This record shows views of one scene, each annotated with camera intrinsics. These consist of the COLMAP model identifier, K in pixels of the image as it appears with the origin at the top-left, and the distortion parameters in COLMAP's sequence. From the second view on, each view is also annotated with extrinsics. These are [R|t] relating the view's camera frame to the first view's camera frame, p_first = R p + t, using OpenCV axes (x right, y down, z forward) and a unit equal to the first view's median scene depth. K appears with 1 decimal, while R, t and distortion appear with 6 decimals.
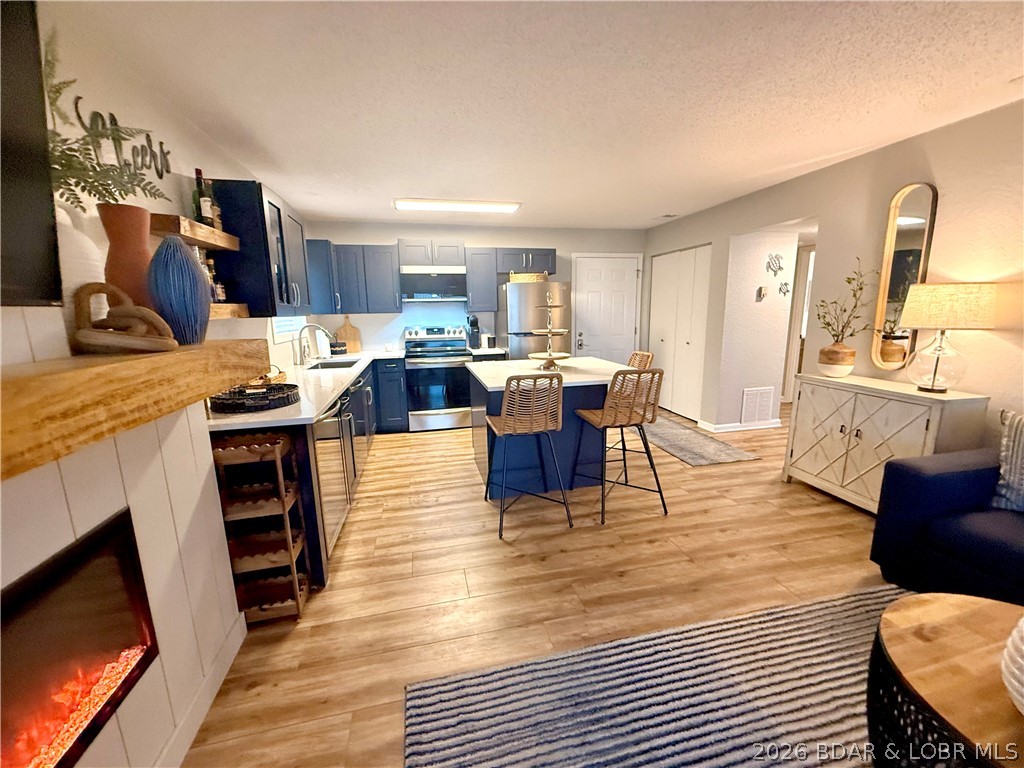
lens RADIAL K [[406.0, 0, 510.0], [0, 406.0, 384.7], [0, 0, 1]] dist [-0.001000, 0.000230]
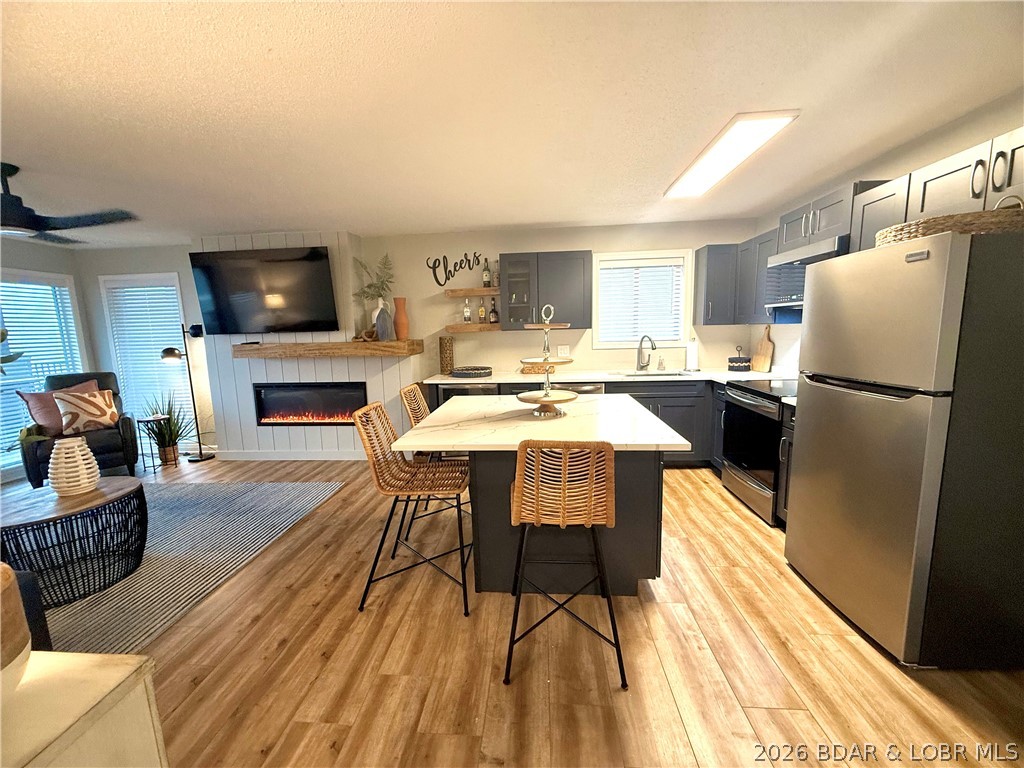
lens RADIAL K [[406.0, 0, 510.0], [0, 406.0, 384.7], [0, 0, 1]] dist [-0.001000, 0.000230]
pose [[-0.296300, 0.159442, -0.941692, 1.085085], [-0.142835, 0.967482, 0.208751, -0.319989], [0.944354, 0.196360, -0.263891, 1.586650]]
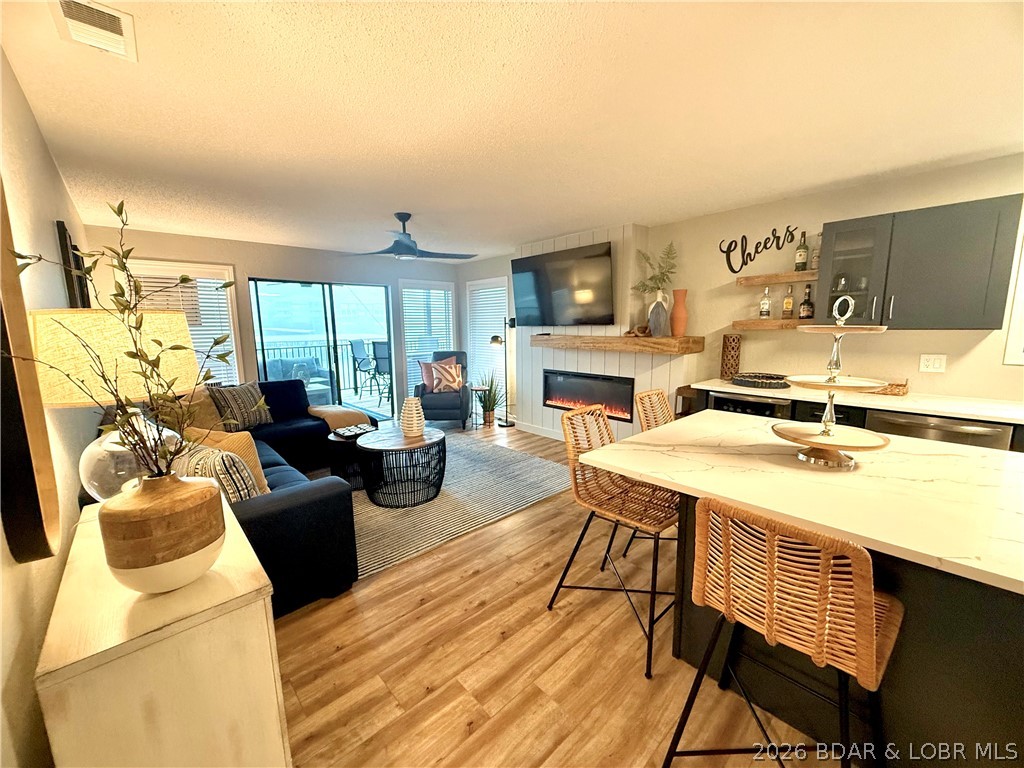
lens RADIAL K [[406.0, 0, 510.0], [0, 406.0, 384.7], [0, 0, 1]] dist [-0.001000, 0.000230]
pose [[-0.867210, 0.101870, -0.487412, 0.889482], [-0.063063, 0.948499, 0.310440, -0.347176], [0.493934, 0.299954, -0.816123, 1.674679]]
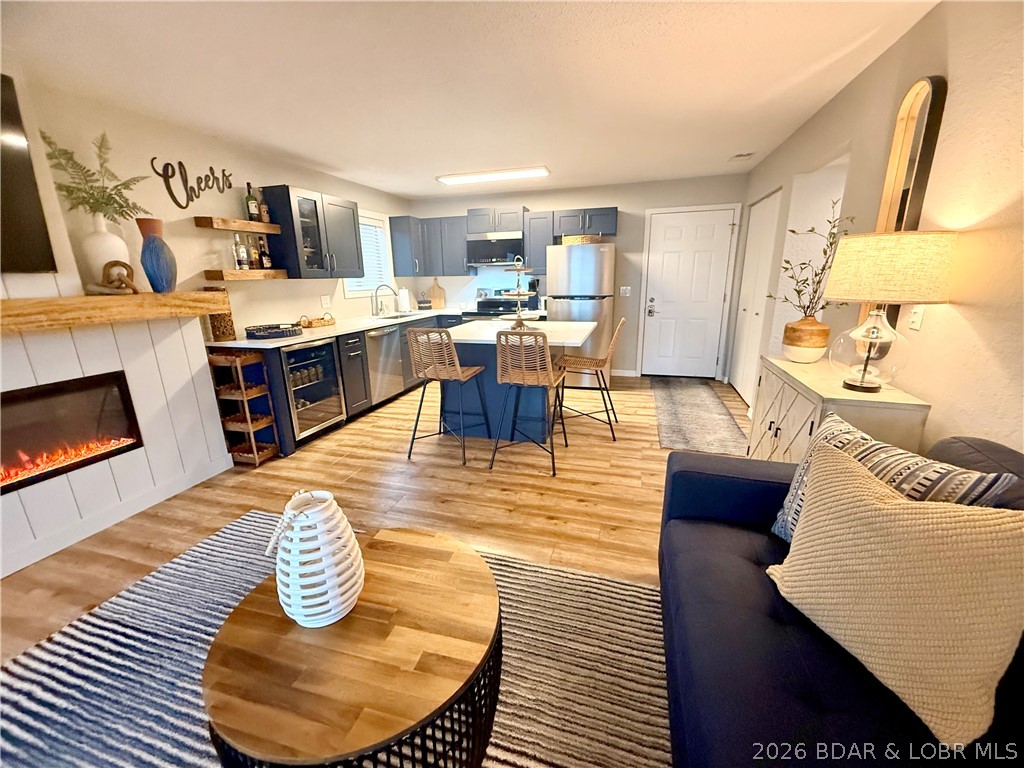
lens RADIAL K [[406.0, 0, 510.0], [0, 406.0, 384.7], [0, 0, 1]] dist [-0.001000, 0.000230]
pose [[0.869331, 0.130602, -0.476662, 0.863518], [-0.088483, 0.989999, 0.109878, -0.015265], [0.486245, -0.053344, 0.872193, 0.069971]]
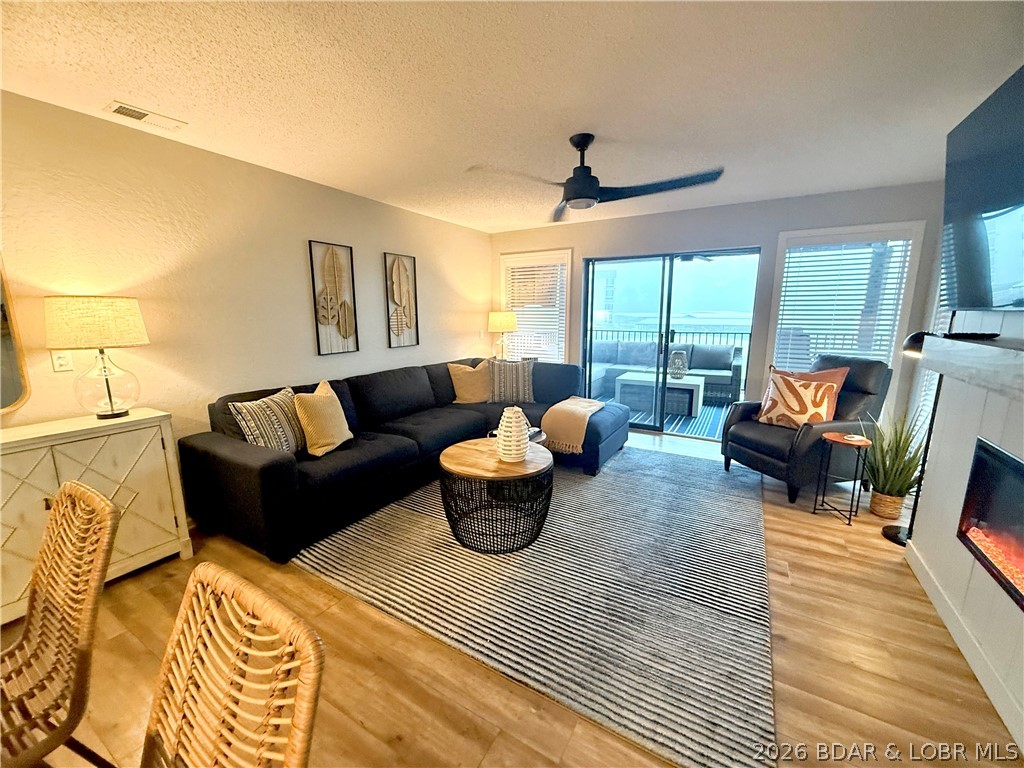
lens RADIAL K [[406.0, 0, 510.0], [0, 406.0, 384.7], [0, 0, 1]] dist [-0.001000, 0.000230]
pose [[-0.725255, -0.103622, 0.680637, -0.204889], [0.141500, 0.945069, 0.294655, -0.196722], [-0.673782, 0.310011, -0.670754, 1.018002]]
